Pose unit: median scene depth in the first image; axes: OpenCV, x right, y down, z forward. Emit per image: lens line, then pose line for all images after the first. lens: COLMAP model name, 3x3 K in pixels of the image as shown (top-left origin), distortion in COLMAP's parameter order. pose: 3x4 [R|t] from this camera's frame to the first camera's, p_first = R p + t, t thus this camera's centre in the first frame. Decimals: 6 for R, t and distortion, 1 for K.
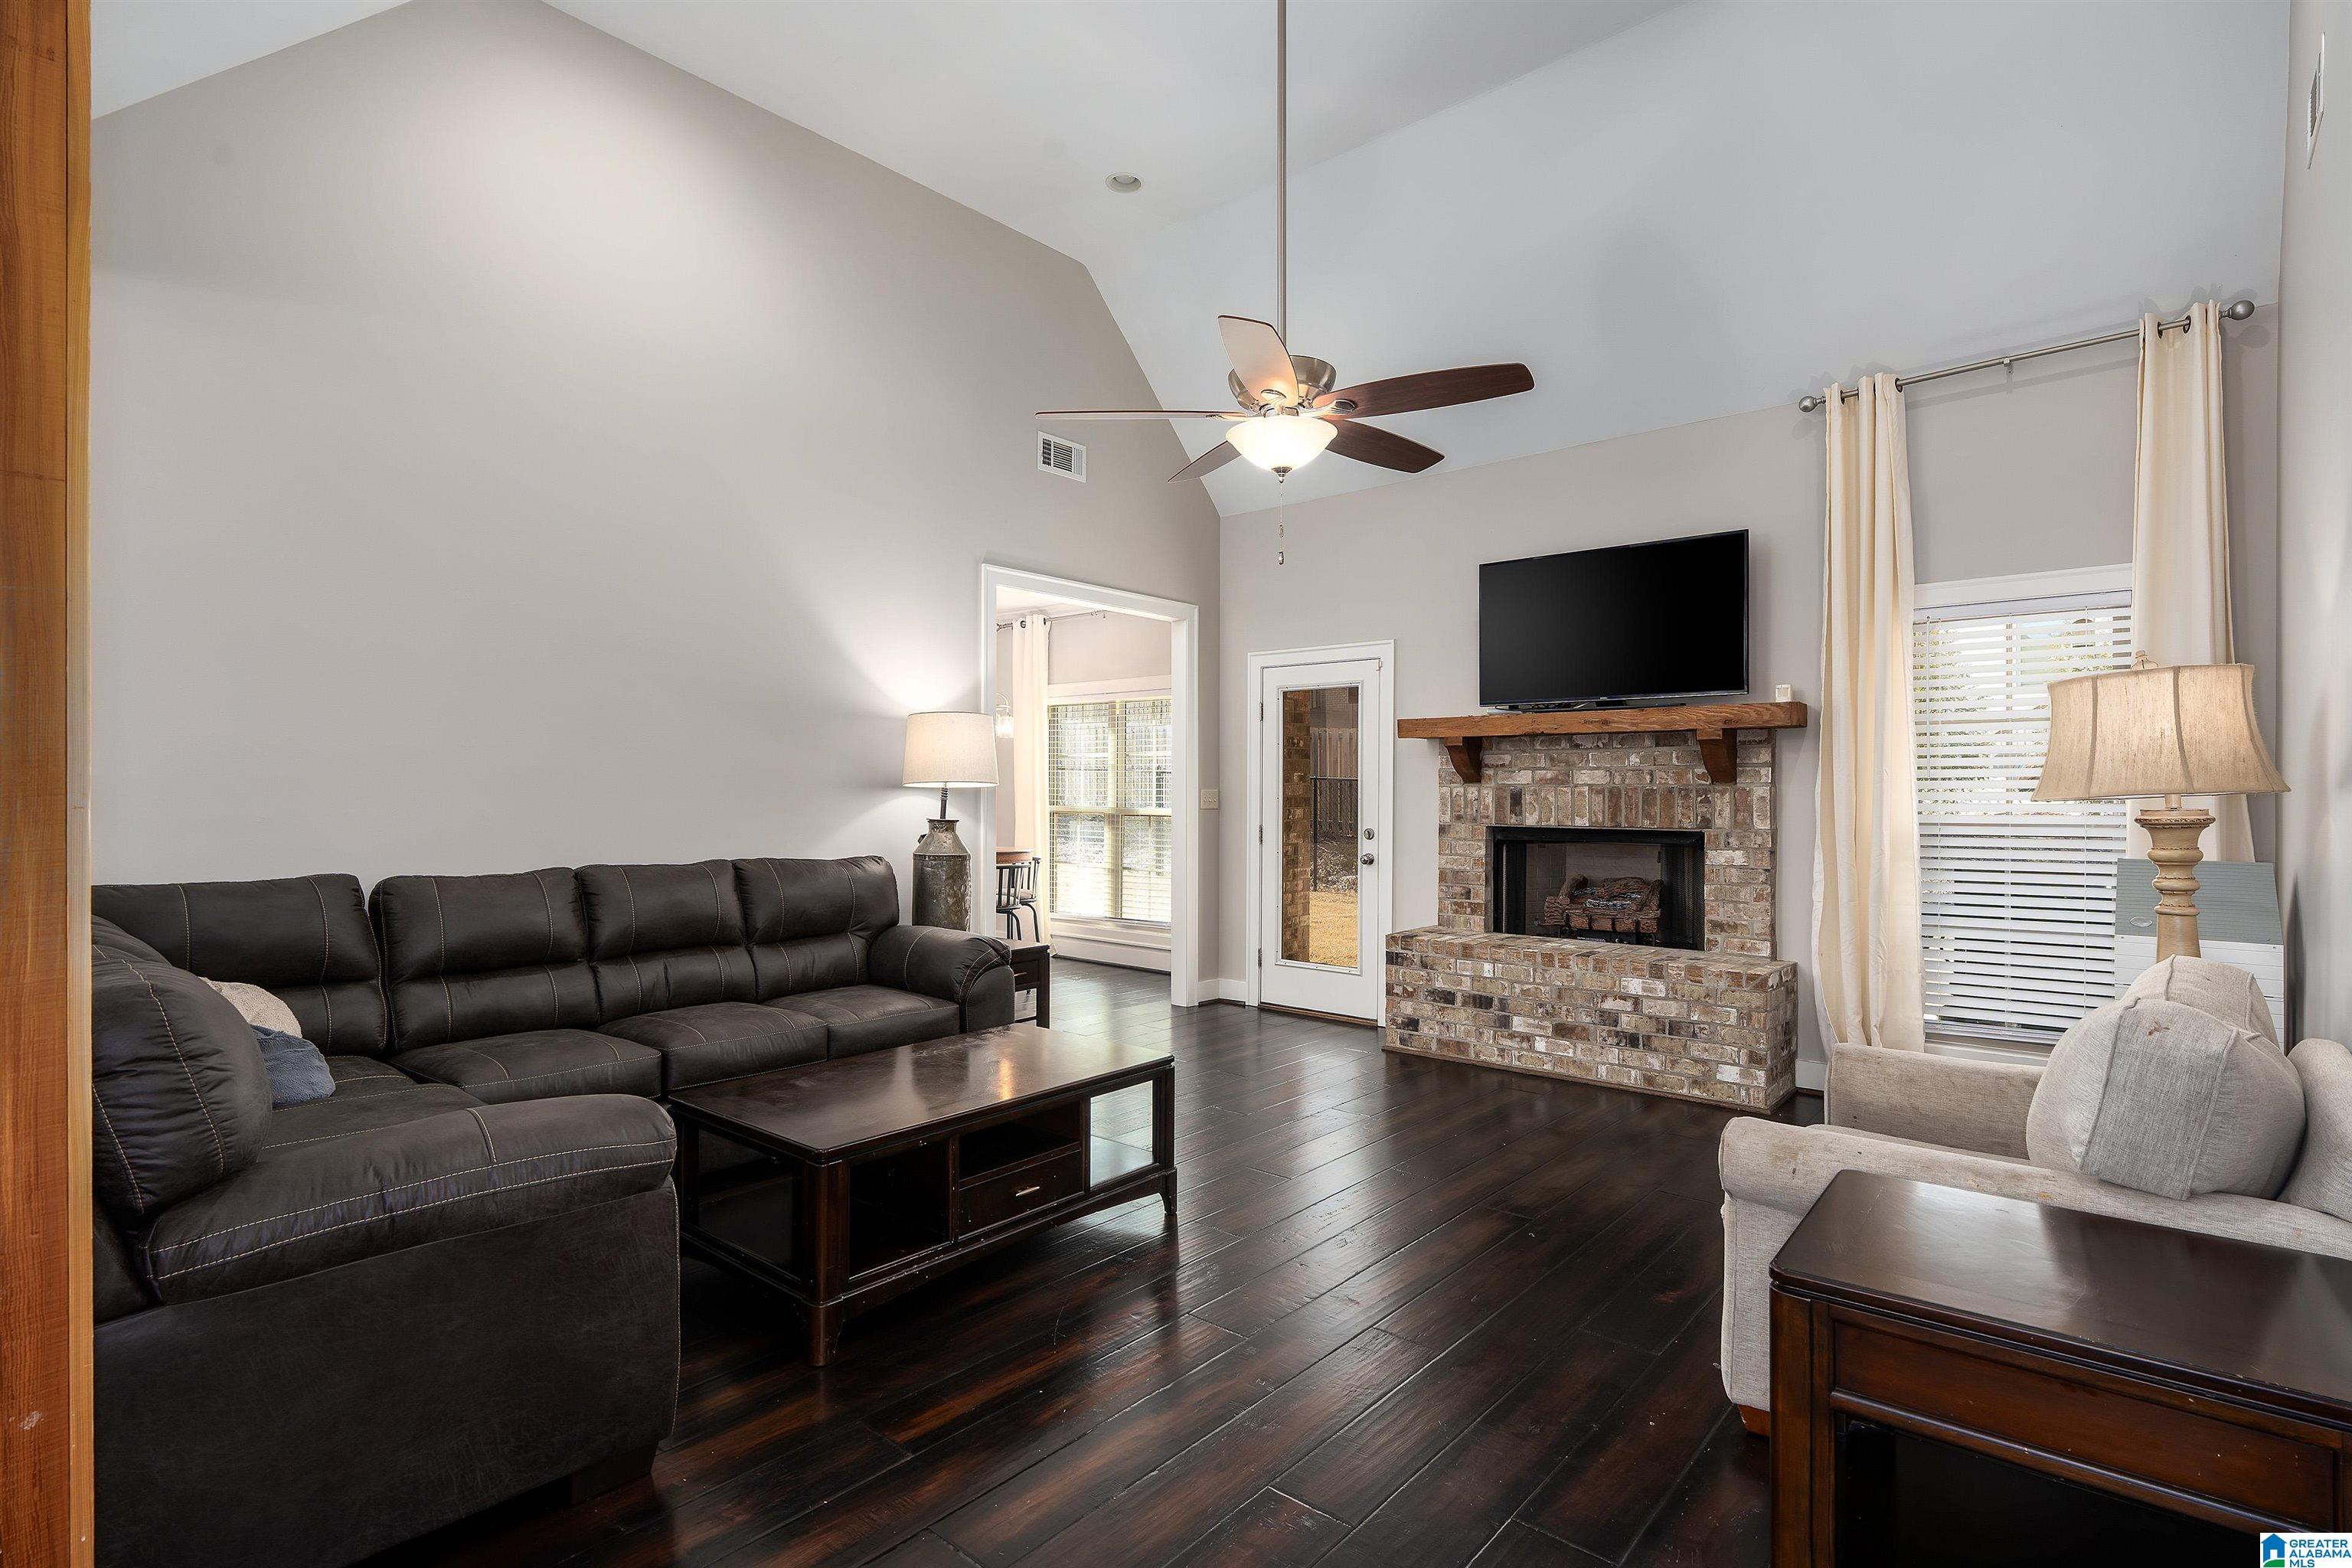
lens RADIAL K [[1156.3, 0, 1170.3], [0, 1156.3, 788.2], [0, 0, 1]] dist [-0.002070, -0.000546]
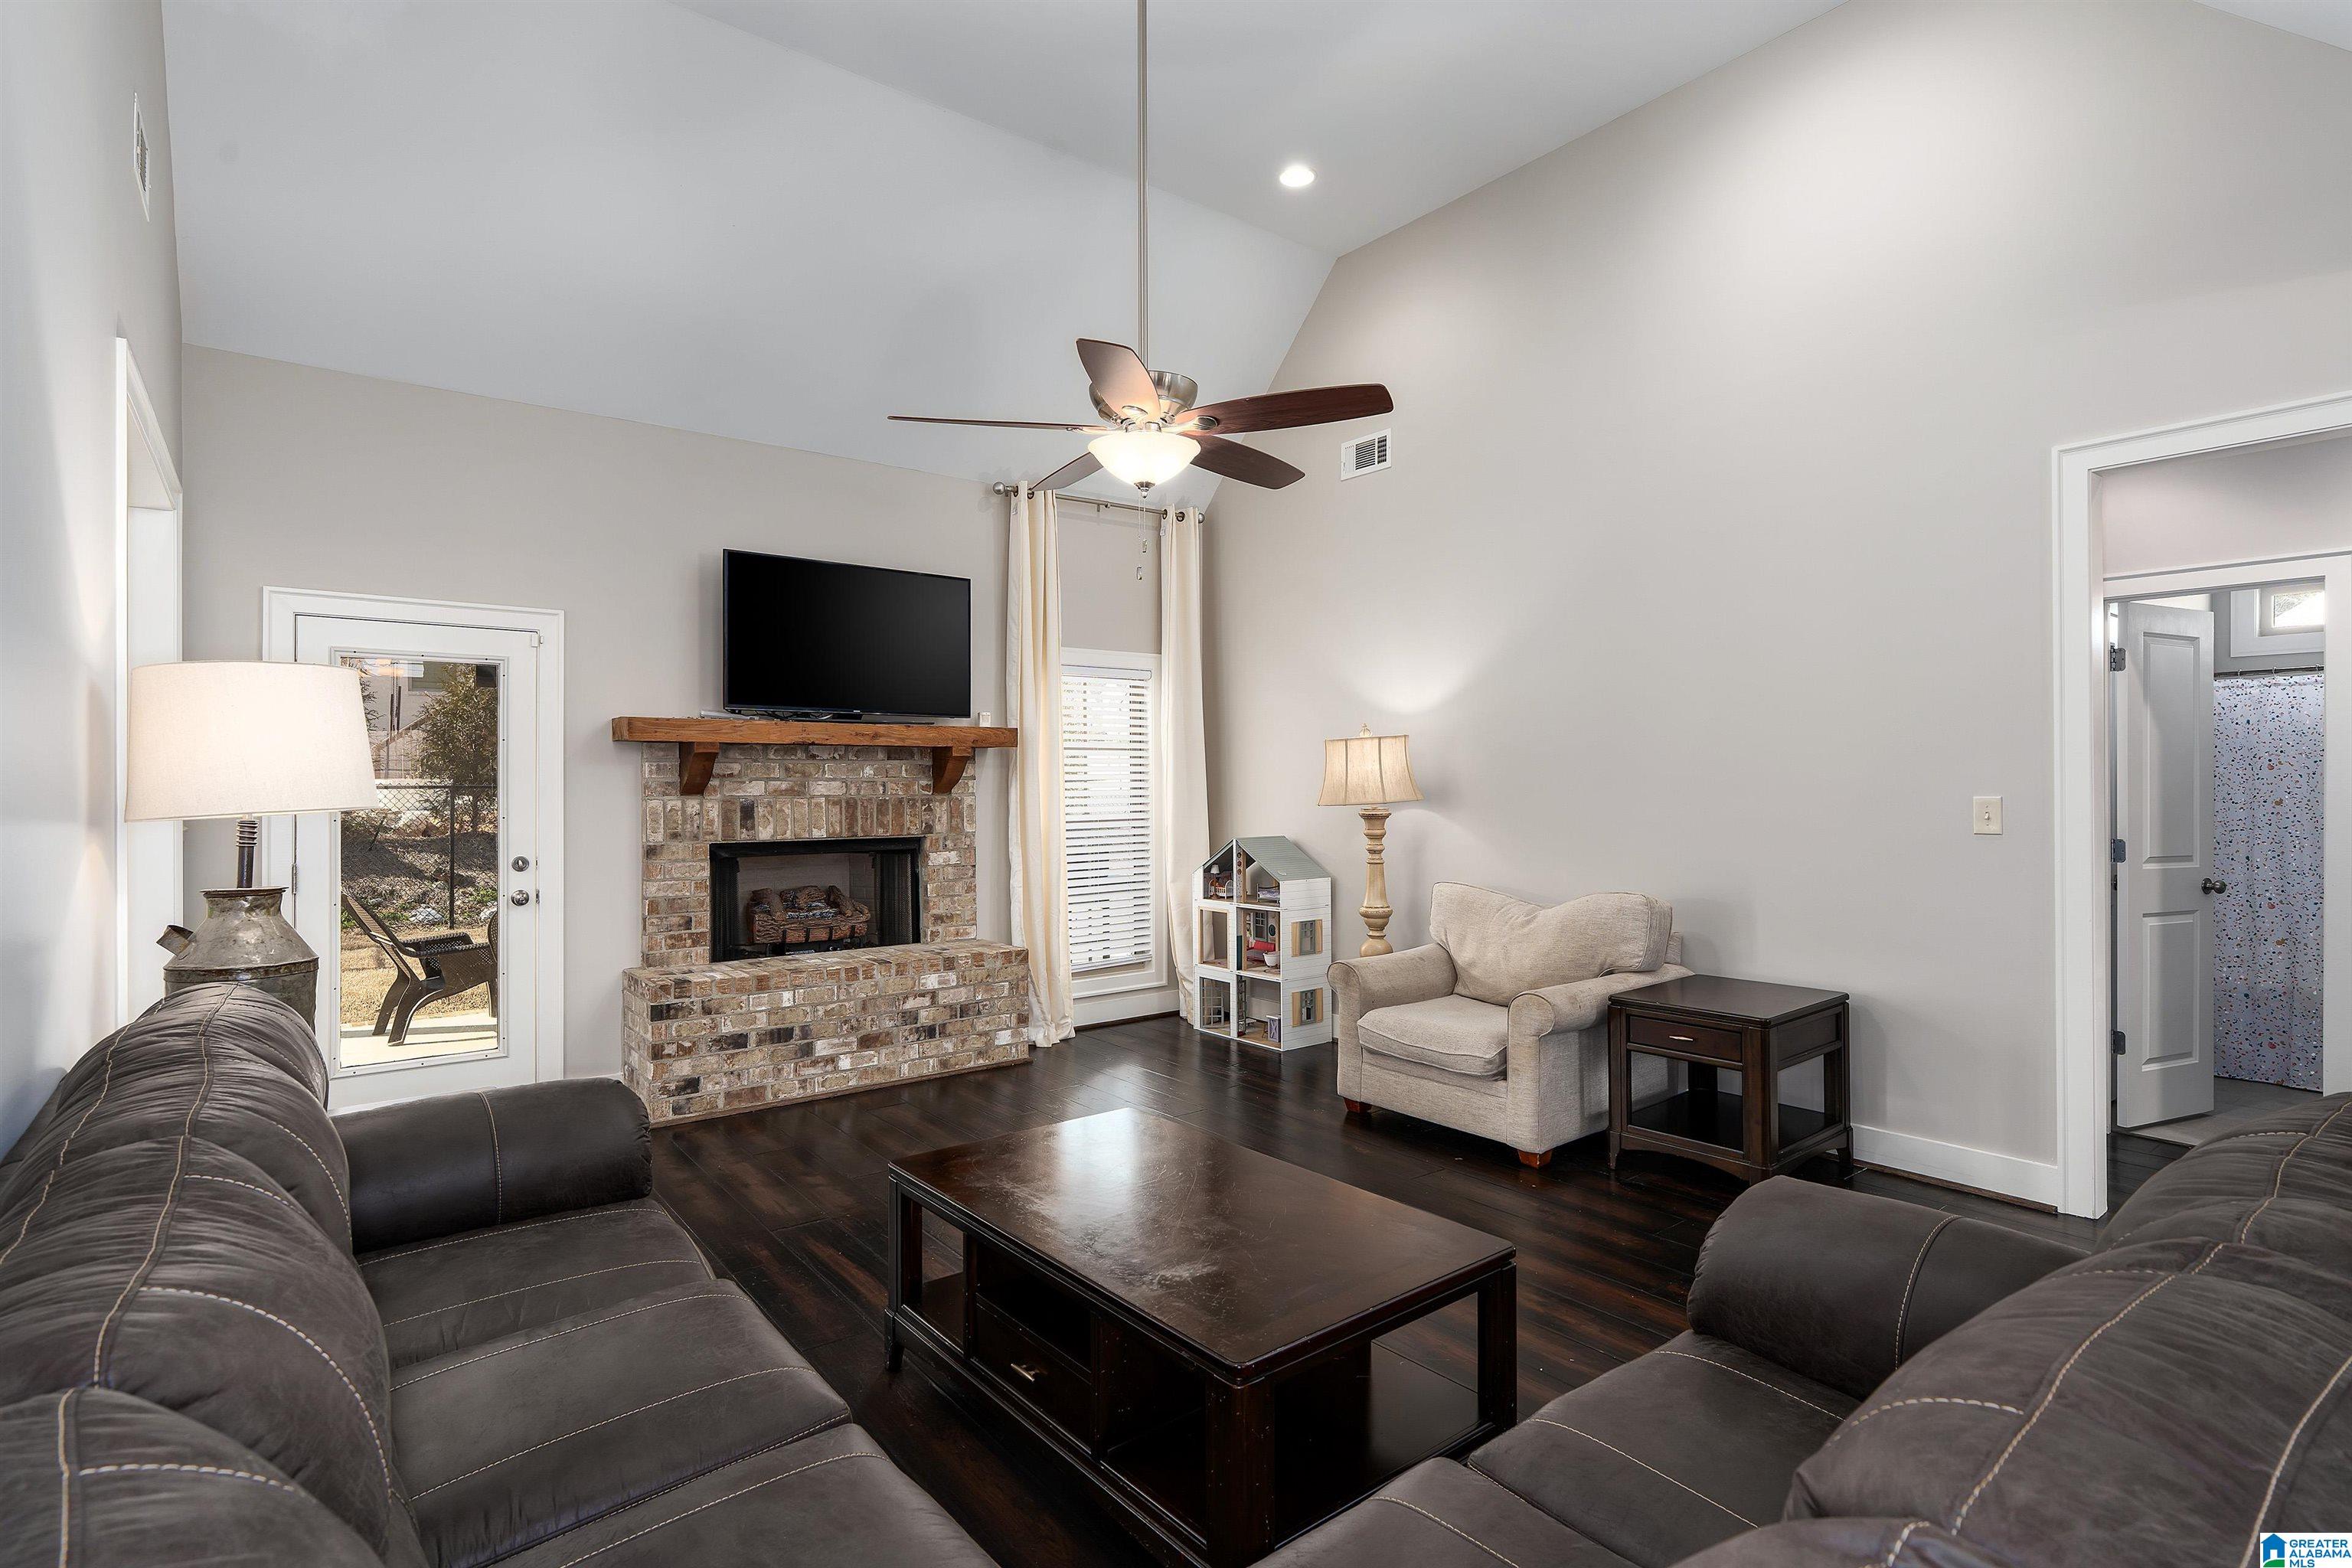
lens RADIAL K [[1156.3, 0, 1171.9], [0, 1156.3, 781.3], [0, 0, 1]] dist [-0.002070, -0.000546]
pose [[0.185208, -0.001641, 0.982698, -0.576216], [0.002857, 0.999995, 0.001131, -0.016250], [-0.982695, 0.002598, 0.185212, 0.532207]]
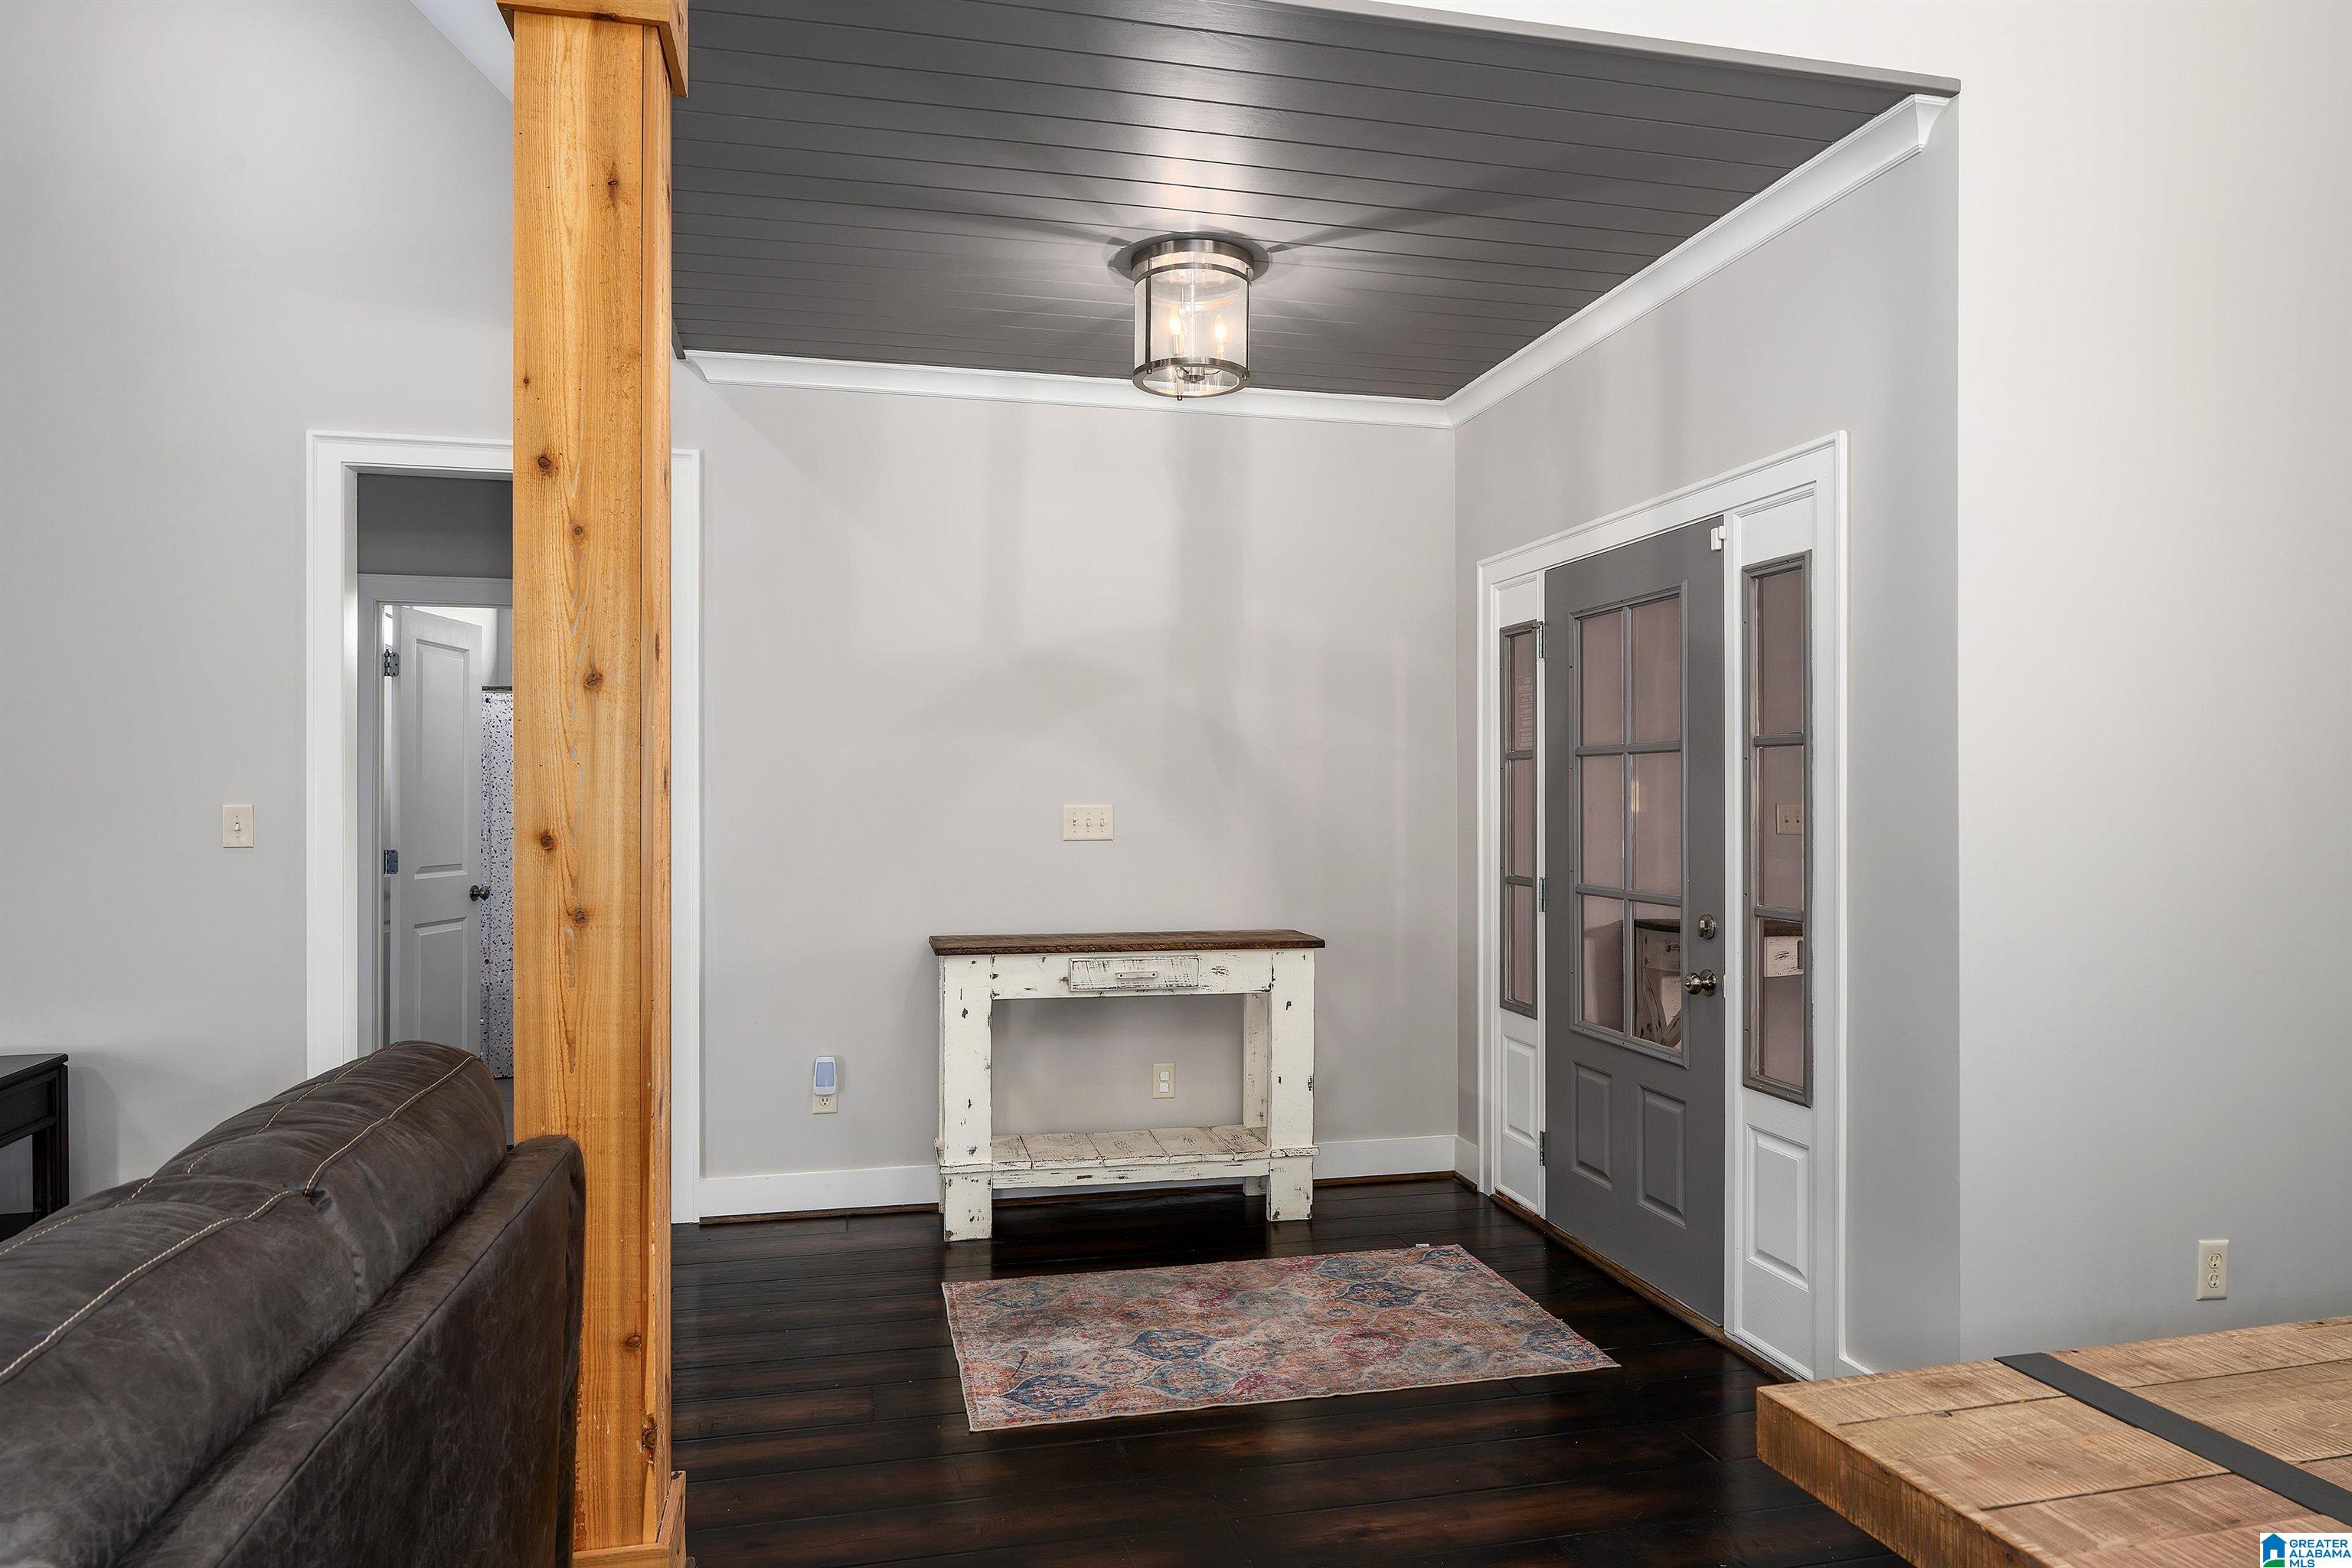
lens RADIAL K [[1408.1, 0, 1176.0], [0, 1408.1, 793.5], [0, 0, 1]] dist [0.001057, 0.001352]
pose [[-0.818366, -0.000801, 0.574697, -0.651063], [-0.001216, 0.999999, -0.000337, -0.011320], [-0.574696, -0.000975, -0.818366, 0.505832]]
